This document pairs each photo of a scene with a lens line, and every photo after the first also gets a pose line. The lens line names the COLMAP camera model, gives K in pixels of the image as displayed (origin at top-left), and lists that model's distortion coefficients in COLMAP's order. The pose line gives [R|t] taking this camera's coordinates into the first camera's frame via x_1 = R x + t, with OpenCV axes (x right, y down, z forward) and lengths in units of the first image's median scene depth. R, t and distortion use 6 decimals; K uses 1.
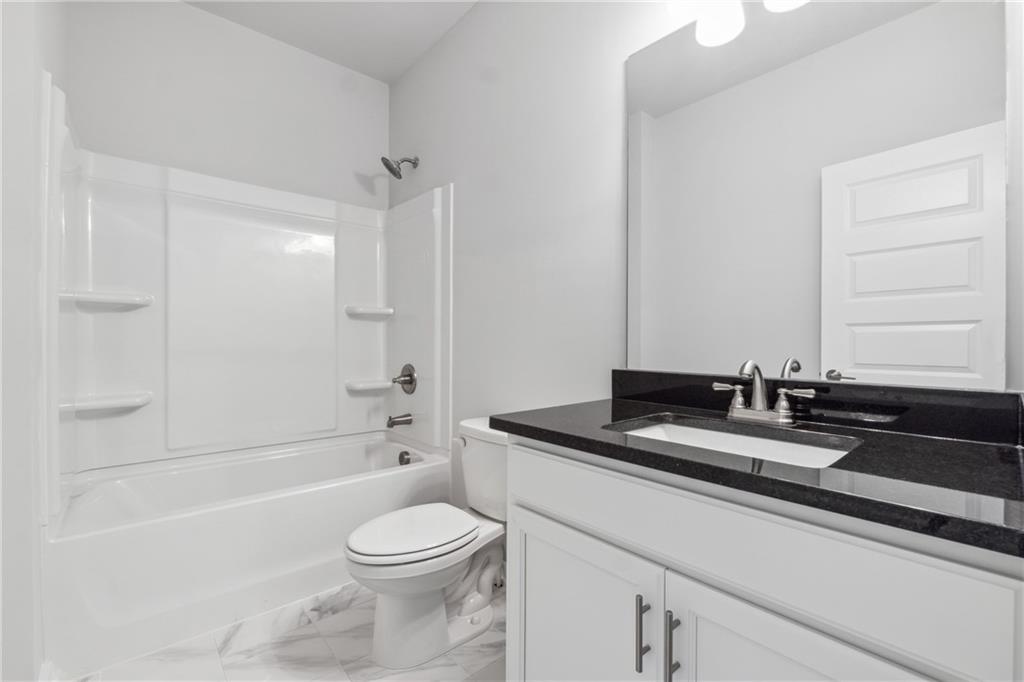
lens RADIAL K [[428.6, 0, 510.7], [0, 428.6, 344.8], [0, 0, 1]] dist [-0.001406, -0.000063]
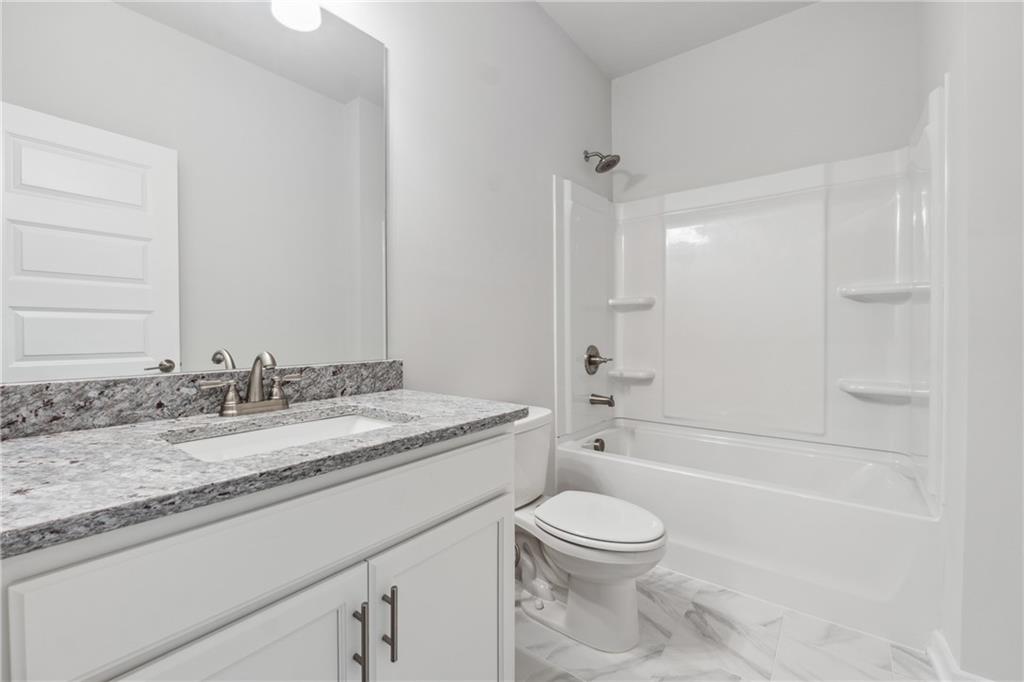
lens RADIAL K [[428.6, 0, 511.6], [0, 428.6, 338.4], [0, 0, 1]] dist [-0.001406, -0.000063]
pose [[-0.203734, -0.011697, 0.978956, -0.514246], [-0.004423, 0.999929, 0.011028, -0.004585], [-0.979016, -0.002083, -0.203771, 0.667577]]
